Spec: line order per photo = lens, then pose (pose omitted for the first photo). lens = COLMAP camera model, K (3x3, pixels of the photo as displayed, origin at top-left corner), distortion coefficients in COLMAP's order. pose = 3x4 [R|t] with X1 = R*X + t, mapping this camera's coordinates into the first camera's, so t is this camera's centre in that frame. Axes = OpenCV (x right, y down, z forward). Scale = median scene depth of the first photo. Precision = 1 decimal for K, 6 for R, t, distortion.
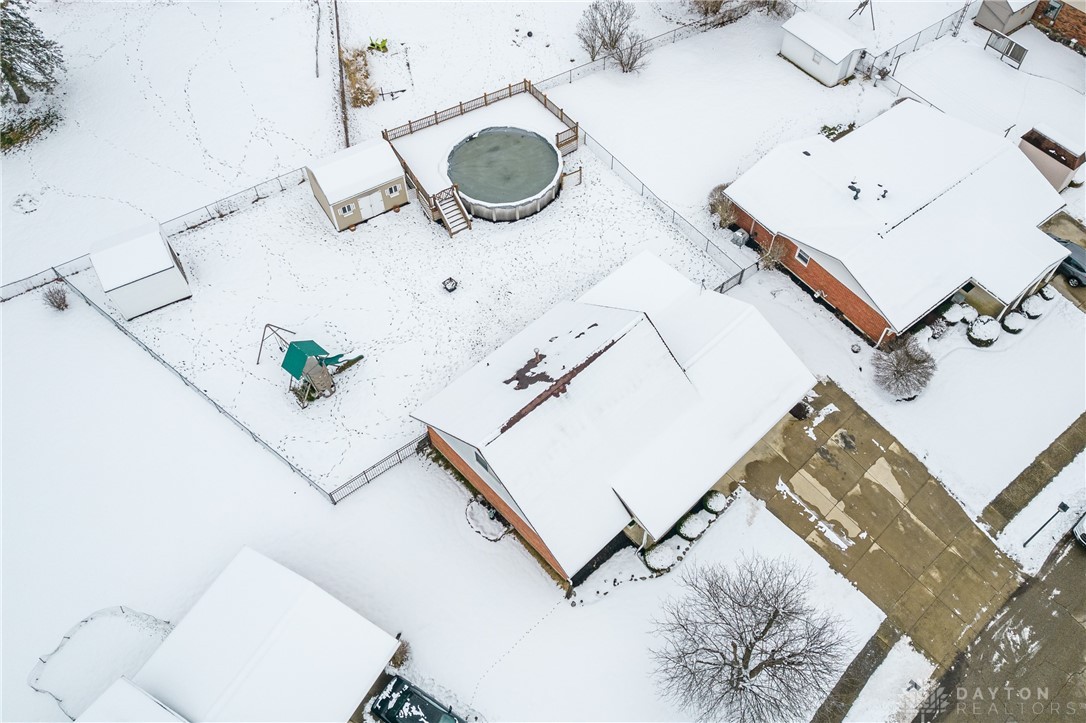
lens RADIAL K [[839.4, 0, 586.1], [0, 839.4, 333.4], [0, 0, 1]] dist [-0.049775, 0.014590]
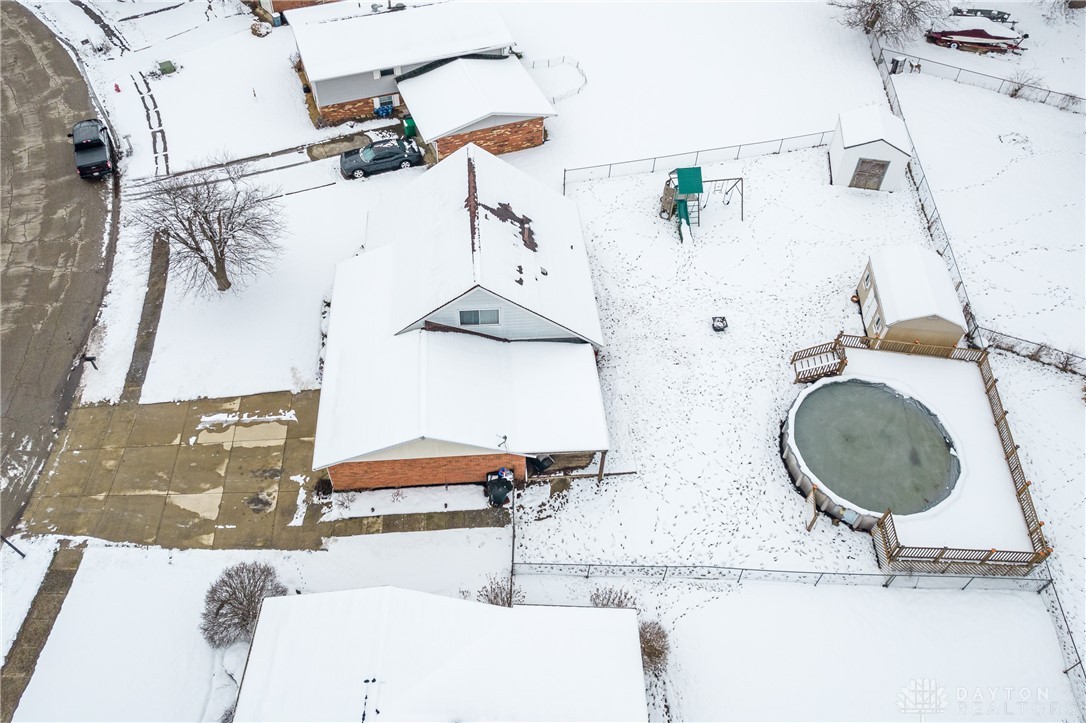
lens RADIAL K [[812.9, 0, 519.5], [0, 812.9, 330.3], [0, 0, 1]] dist [-0.071413, 0.061788]
pose [[-0.644817, 0.549823, -0.530948, 0.480765], [-0.629631, 0.011725, 0.776806, -0.658651], [0.433331, 0.835199, 0.338625, 0.707089]]
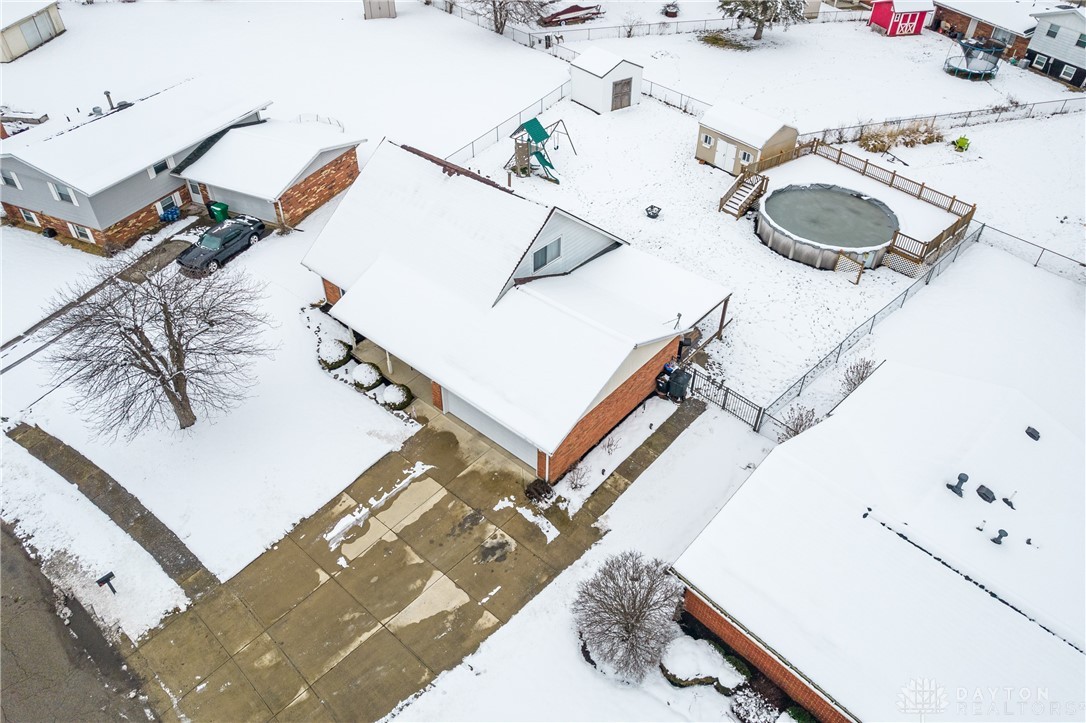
lens RADIAL K [[738.0, 0, 541.8], [0, 738.0, 342.9], [0, 0, 1]] dist [-0.068374, 0.061400]
pose [[0.085210, 0.614650, -0.784184, 0.668471], [-0.807861, 0.503286, 0.306697, -0.156079], [0.583181, 0.607378, 0.539437, 0.625047]]
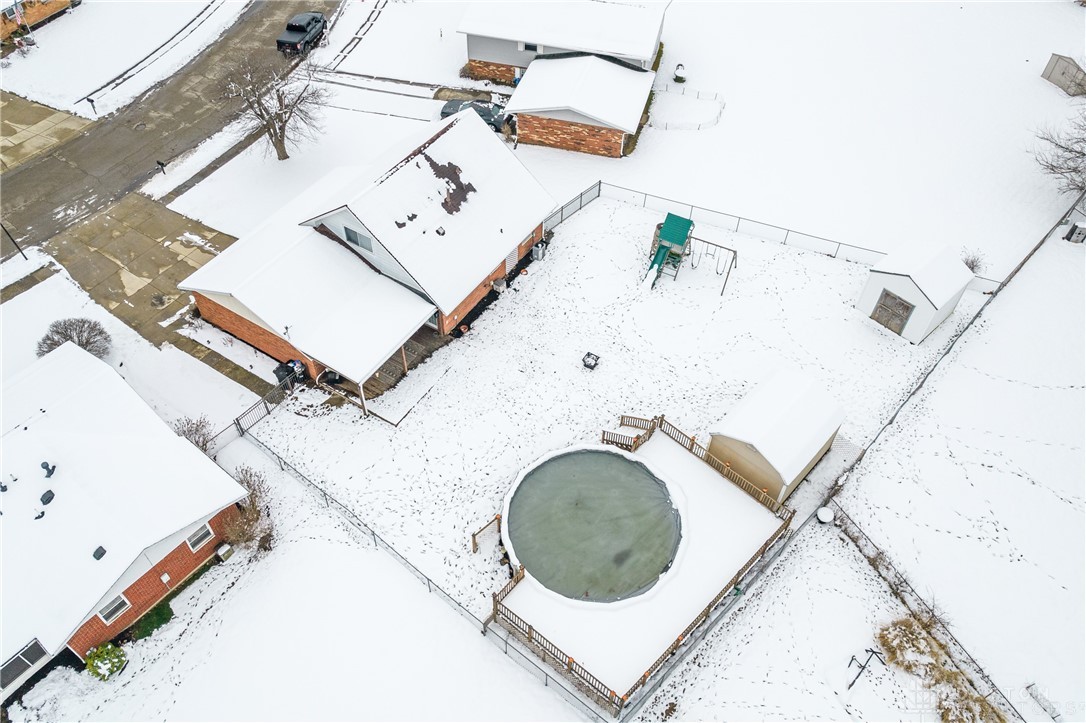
lens RADIAL K [[812.3, 0, 522.6], [0, 812.3, 359.3], [0, 0, 1]] dist [-0.060504, 0.038748]
pose [[-0.974855, 0.150552, -0.164294, 0.046570], [-0.192424, -0.196871, 0.961361, -0.947289], [0.112390, 0.968801, 0.220891, 0.909786]]
